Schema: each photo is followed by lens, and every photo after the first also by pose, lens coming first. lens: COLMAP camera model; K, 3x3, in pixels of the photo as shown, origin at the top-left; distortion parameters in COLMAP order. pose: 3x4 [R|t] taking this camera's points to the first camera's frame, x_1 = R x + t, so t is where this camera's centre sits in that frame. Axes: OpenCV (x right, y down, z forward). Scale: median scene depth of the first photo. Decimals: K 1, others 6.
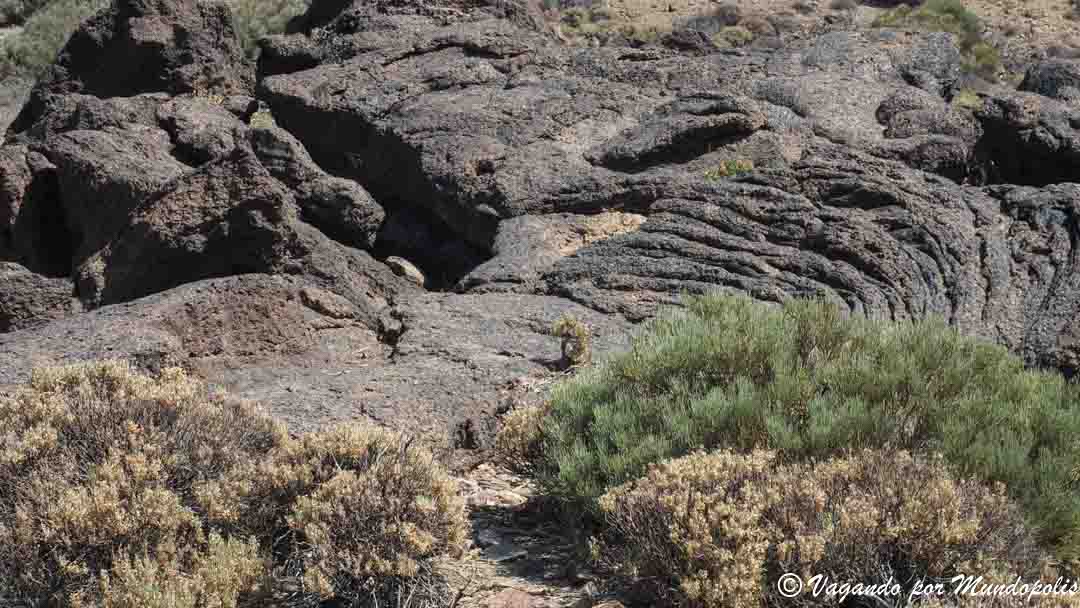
lens RADIAL K [[905.4, 0, 541.6], [0, 905.4, 300.3], [0, 0, 1]] dist [-0.024674, -0.002928]
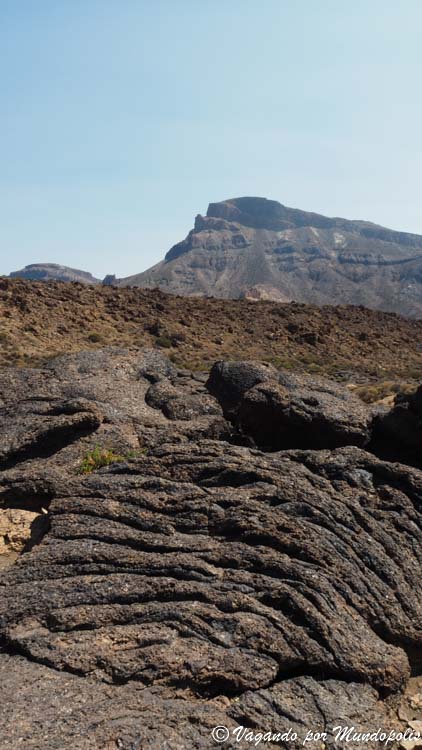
lens RADIAL K [[628.8, 0, 197.8], [0, 628.8, 375.0], [0, 0, 1]] dist [-0.024674, -0.002928]
pose [[0.887942, -0.043949, 0.457851, -0.060482], [0.156768, 0.964740, -0.211426, -0.079993], [-0.432415, 0.259510, 0.863523, 0.281890]]
